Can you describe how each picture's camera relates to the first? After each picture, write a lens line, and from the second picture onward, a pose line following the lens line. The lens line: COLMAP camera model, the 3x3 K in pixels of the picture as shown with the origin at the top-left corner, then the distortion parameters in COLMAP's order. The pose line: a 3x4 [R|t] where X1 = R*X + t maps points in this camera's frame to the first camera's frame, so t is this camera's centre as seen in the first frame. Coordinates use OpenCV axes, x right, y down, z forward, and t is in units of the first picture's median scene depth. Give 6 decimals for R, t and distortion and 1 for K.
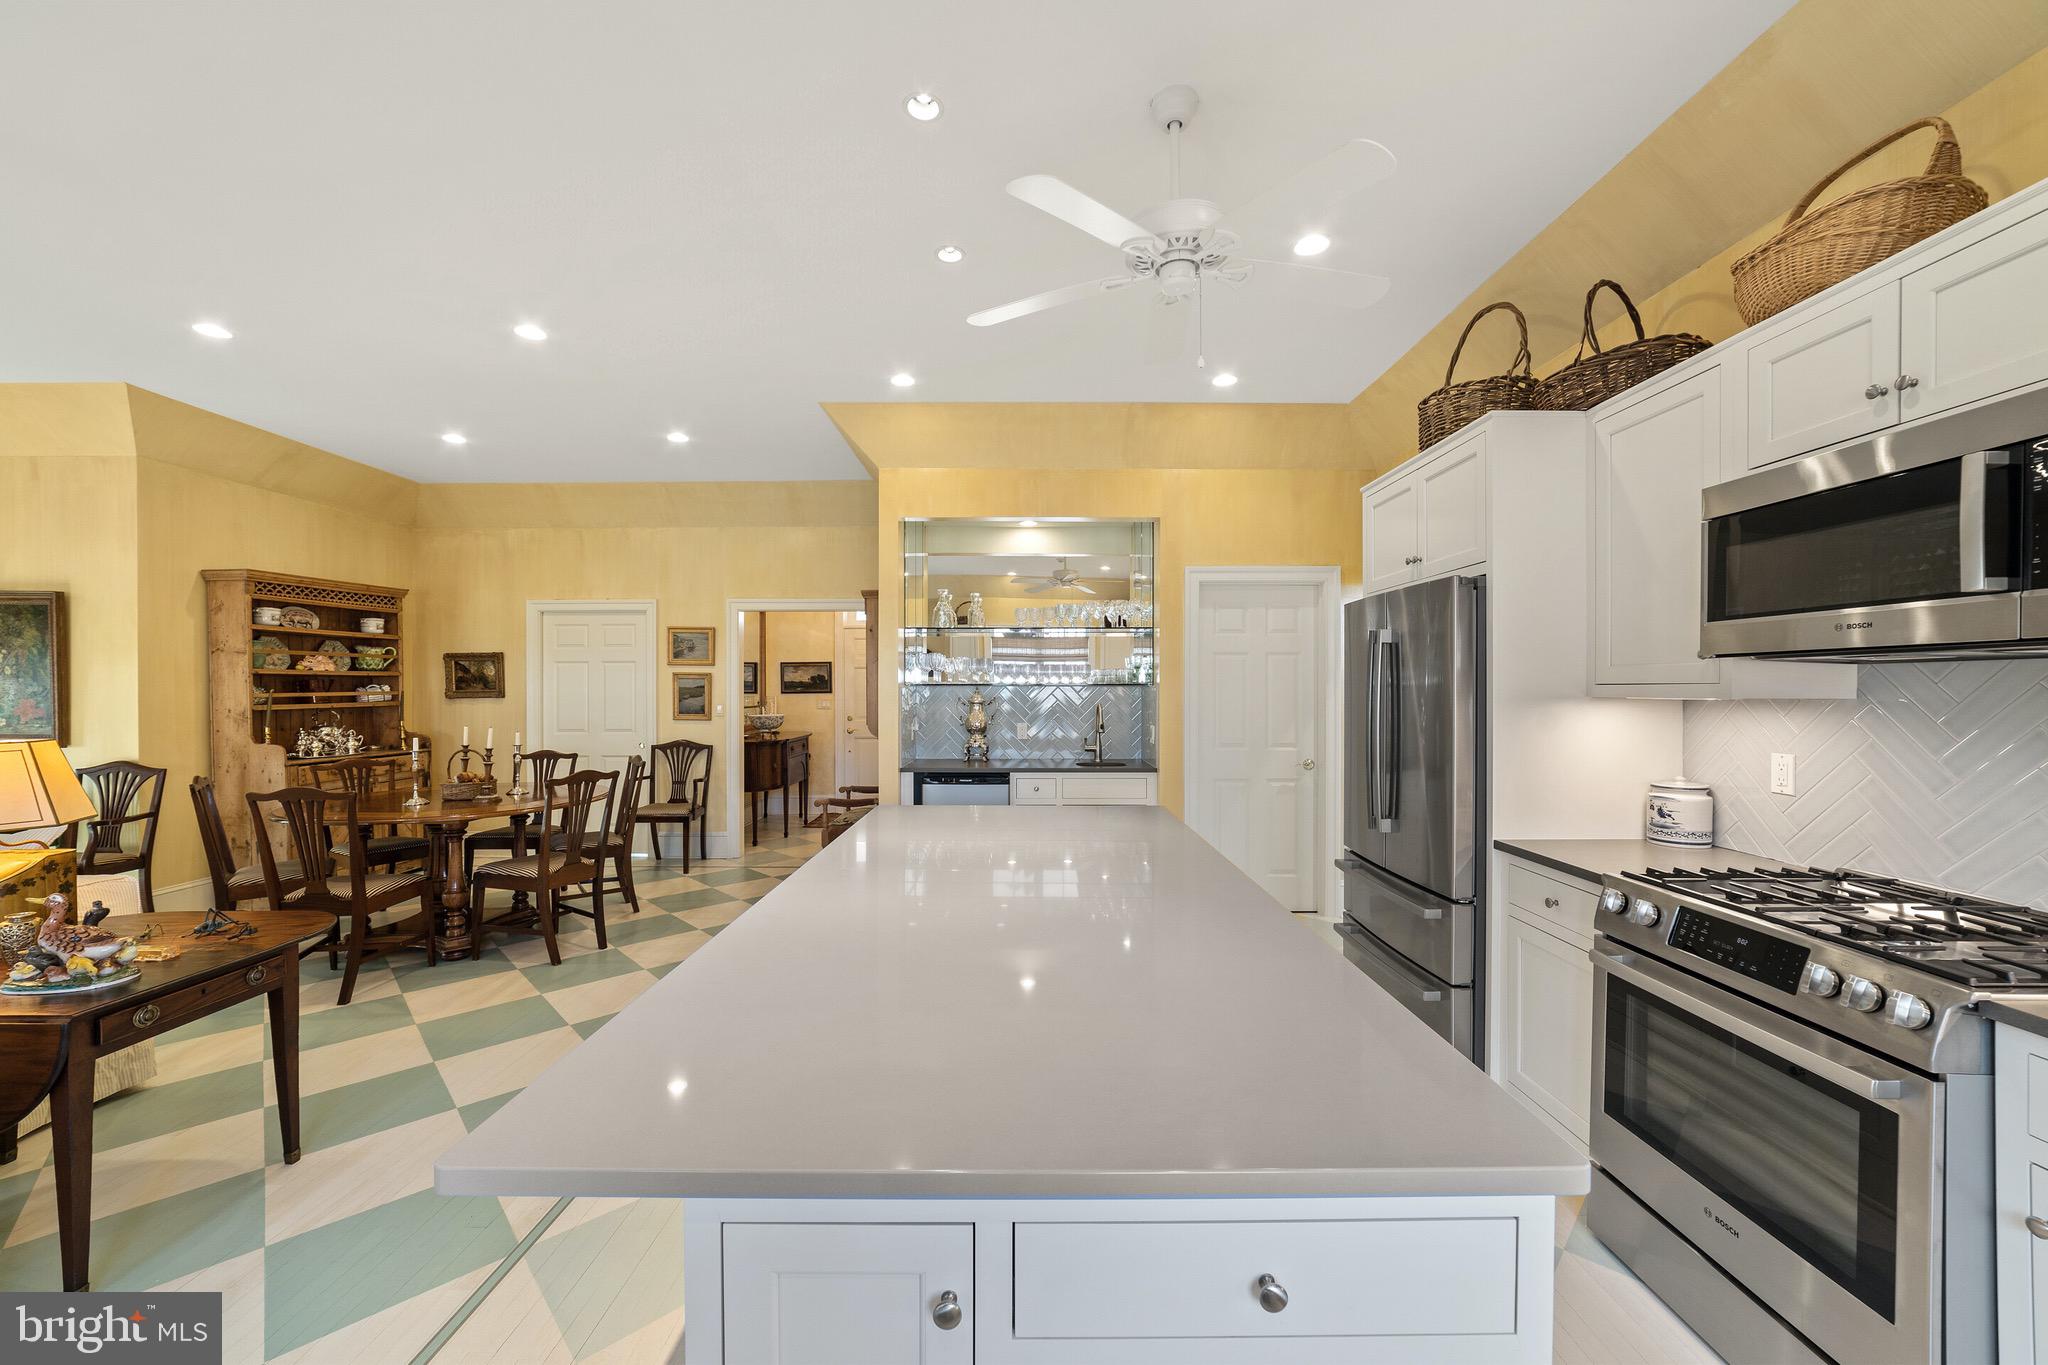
lens RADIAL K [[794.0, 0, 1018.4], [0, 794.0, 687.1], [0, 0, 1]] dist [-0.015554, 0.007826]
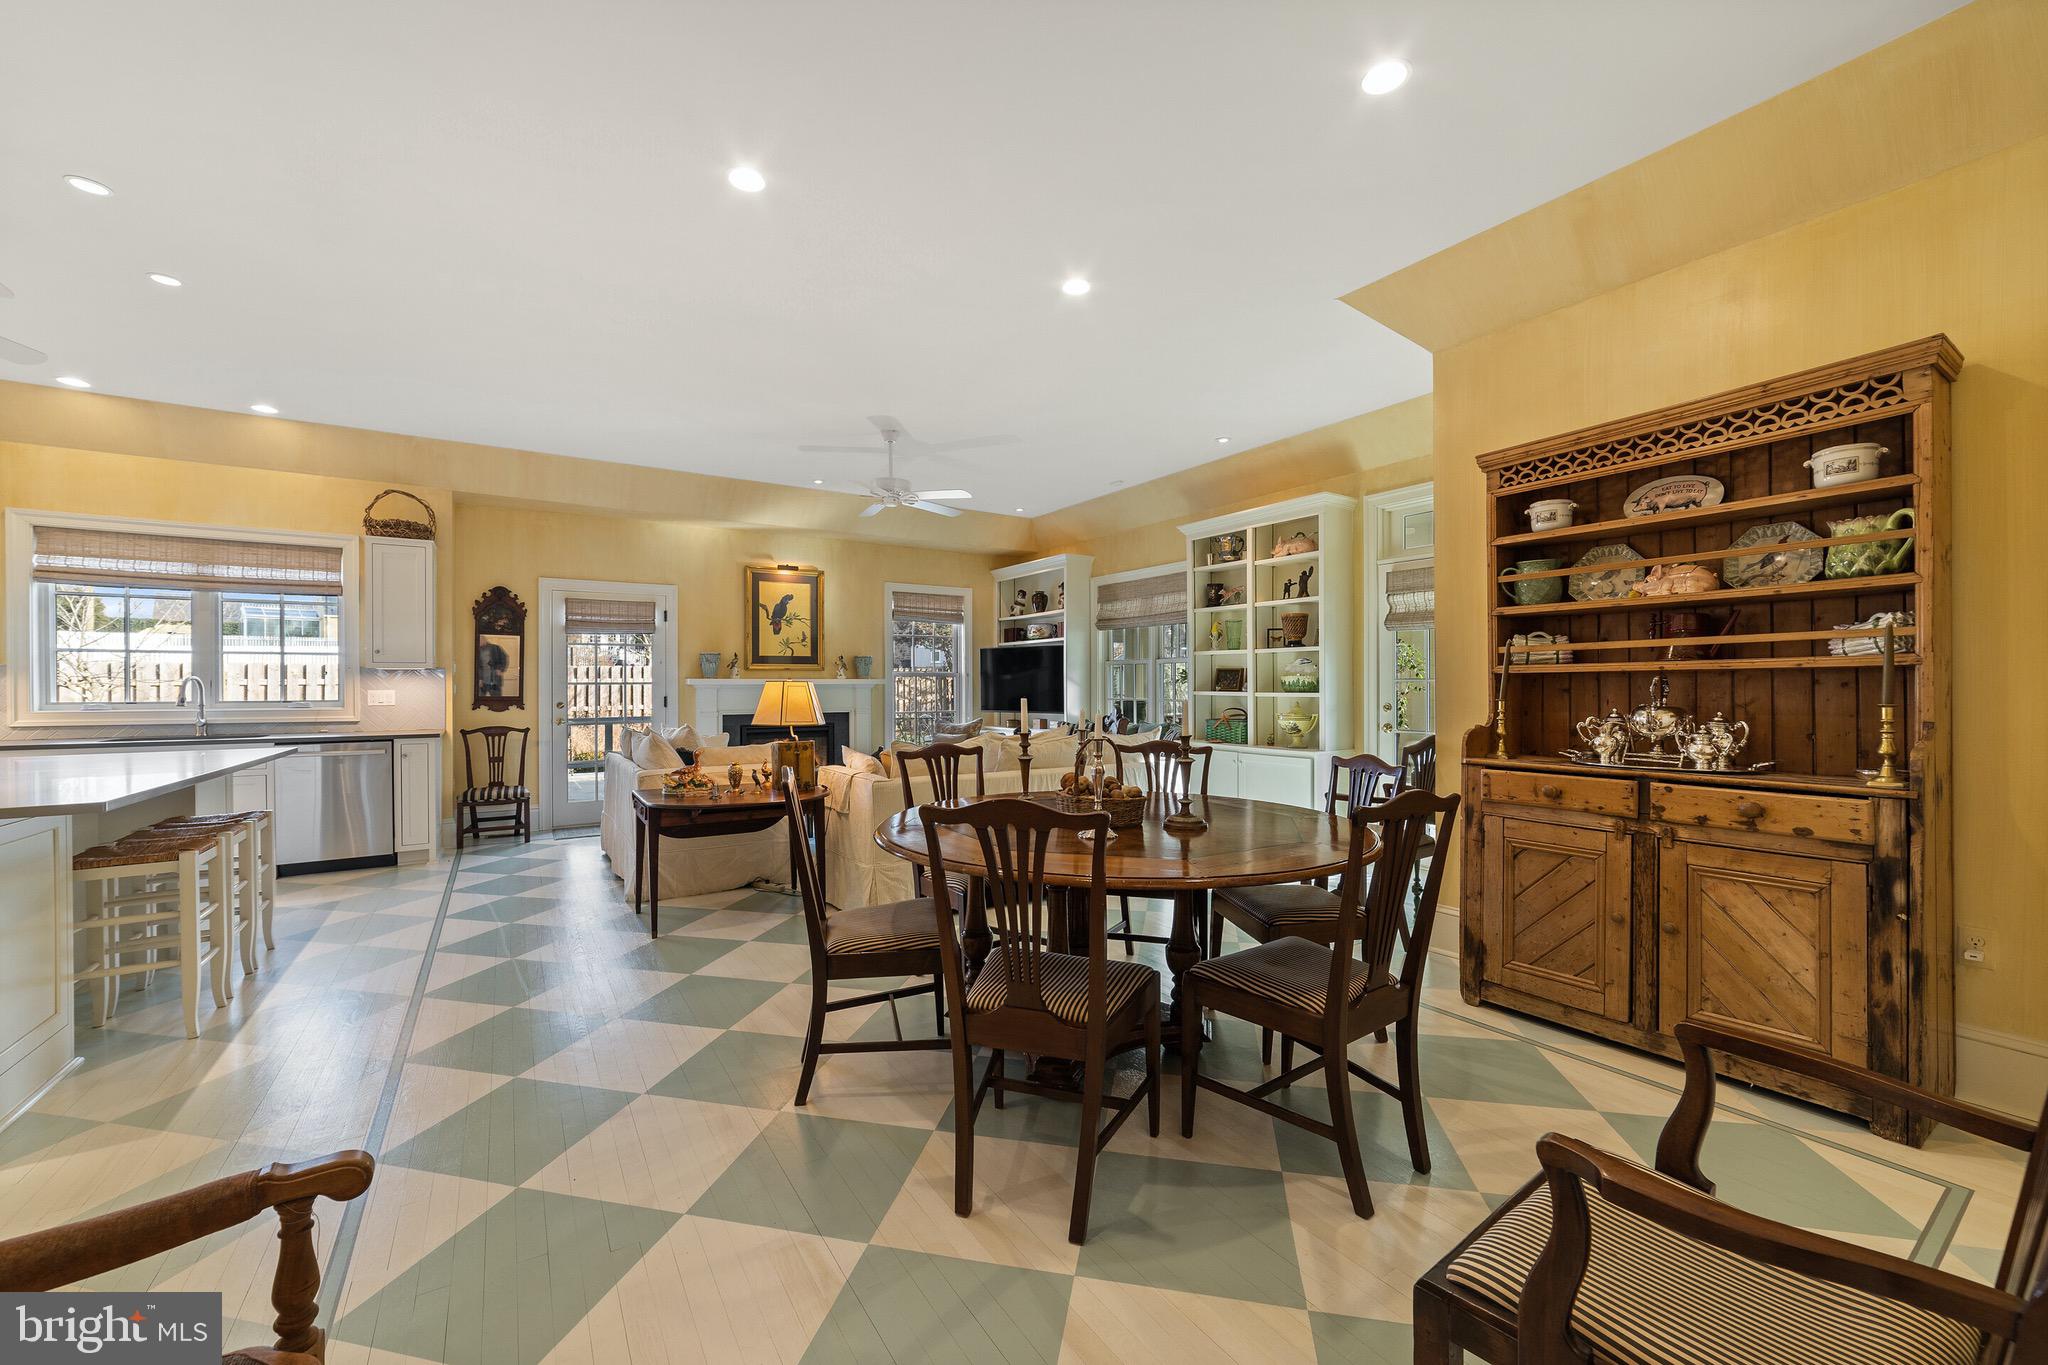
lens RADIAL K [[801.2, 0, 1032.9], [0, 801.2, 687.8], [0, 0, 1]] dist [-0.001374, 0.000028]
pose [[-0.820540, 0.006656, -0.571550, -0.267476], [0.005373, 0.999978, 0.003931, 0.034771], [0.571564, 0.000155, -0.820558, 1.210252]]
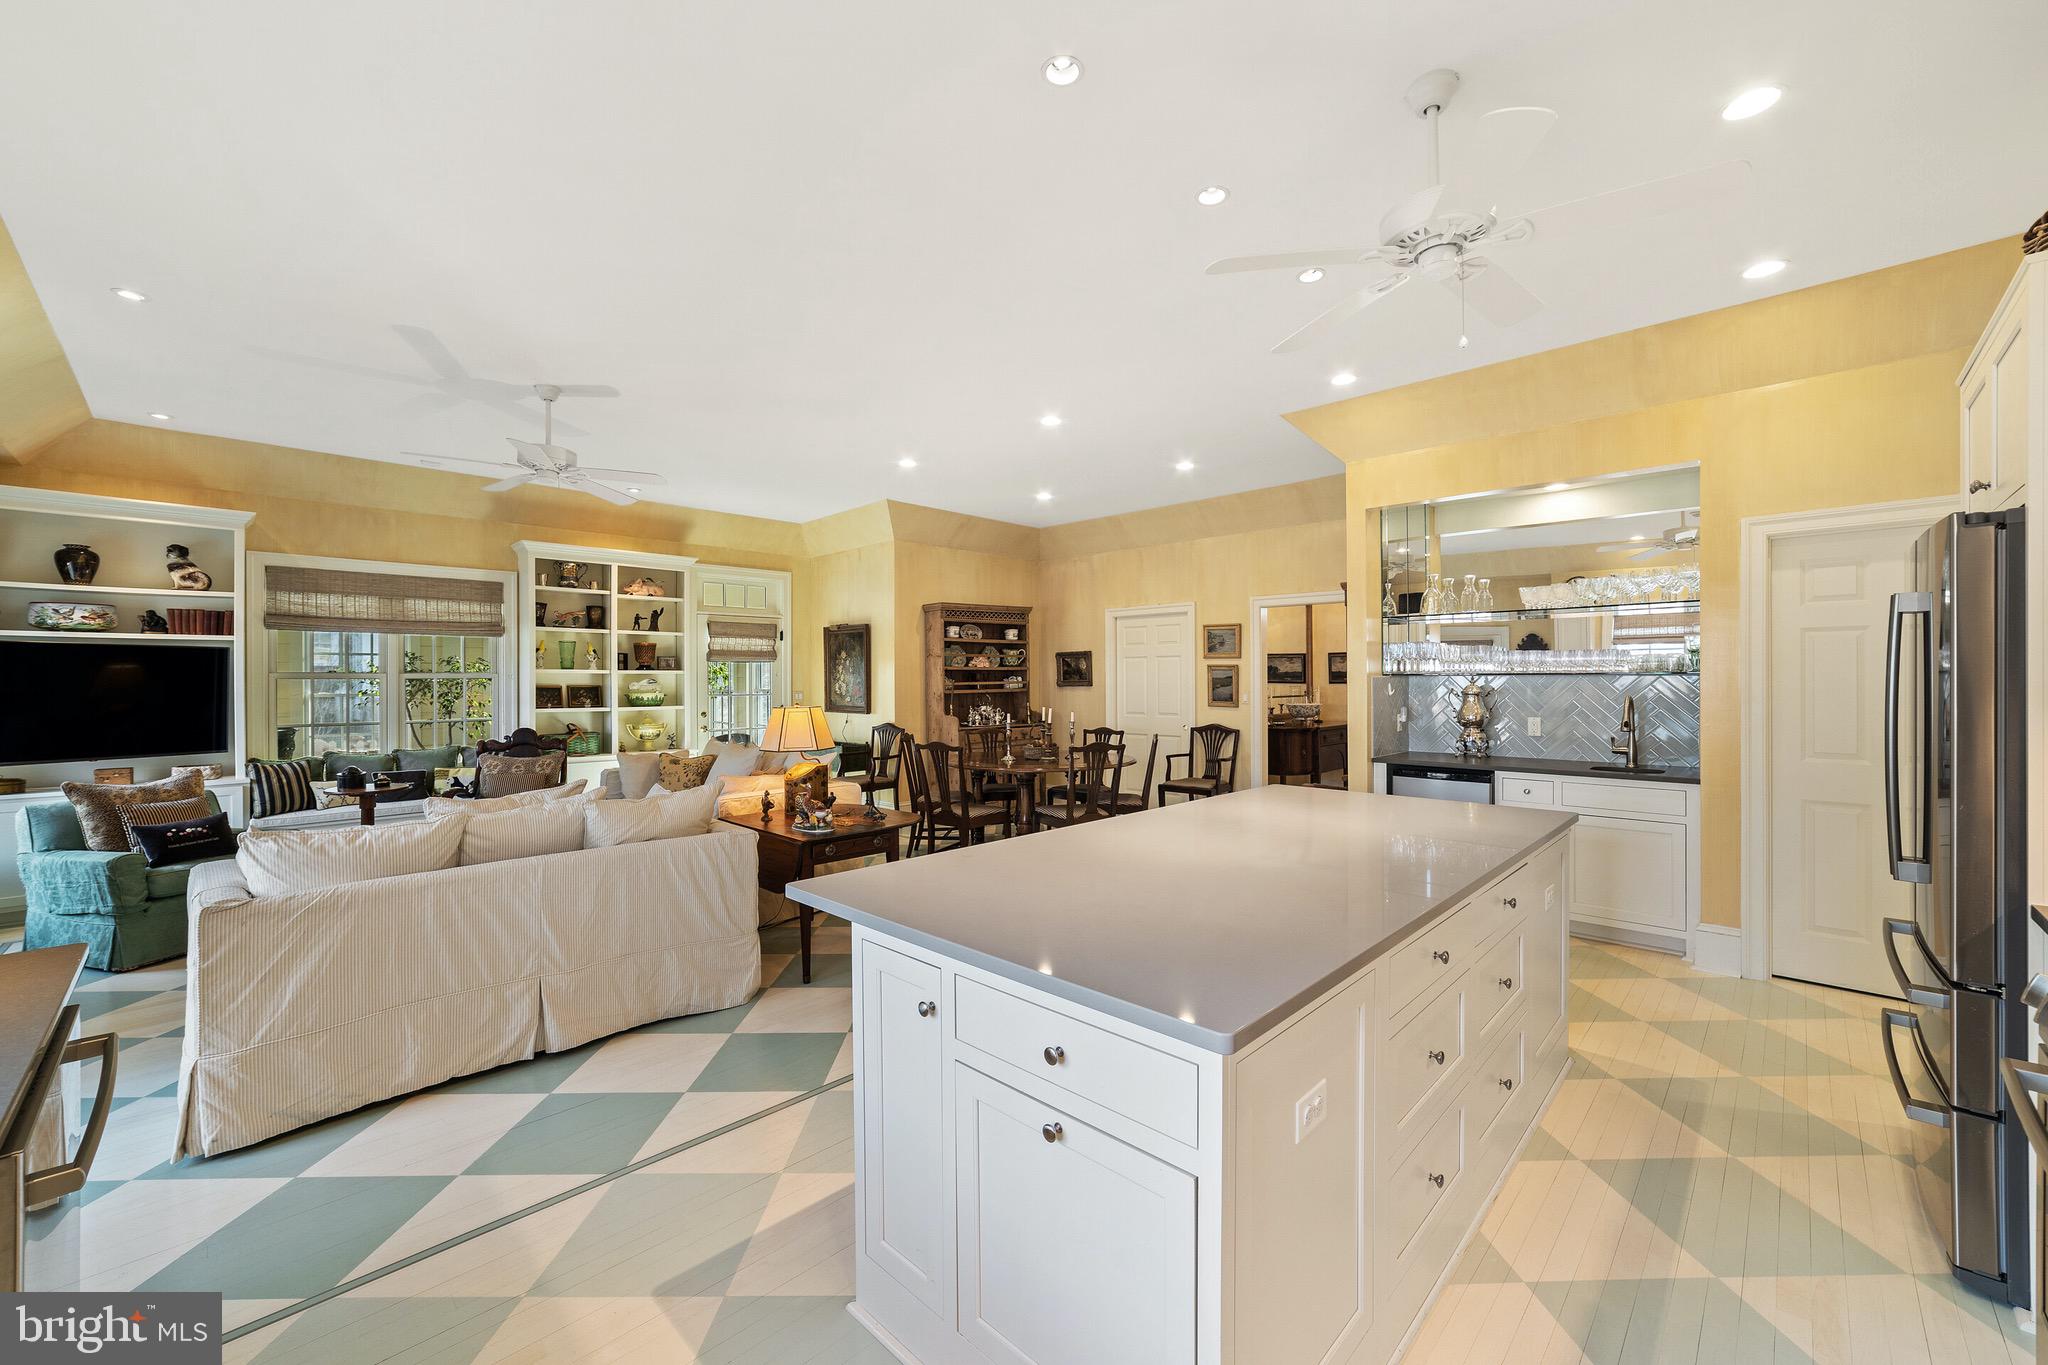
lens RADIAL K [[802.9, 0, 1024.5], [0, 802.9, 678.9], [0, 0, 1]] dist [-0.000500, 0.000045]
pose [[0.727866, -0.001896, -0.685717, 0.202427], [0.003205, 0.999995, 0.000637, 0.000281], [0.685712, -0.002661, 0.727868, -0.033844]]
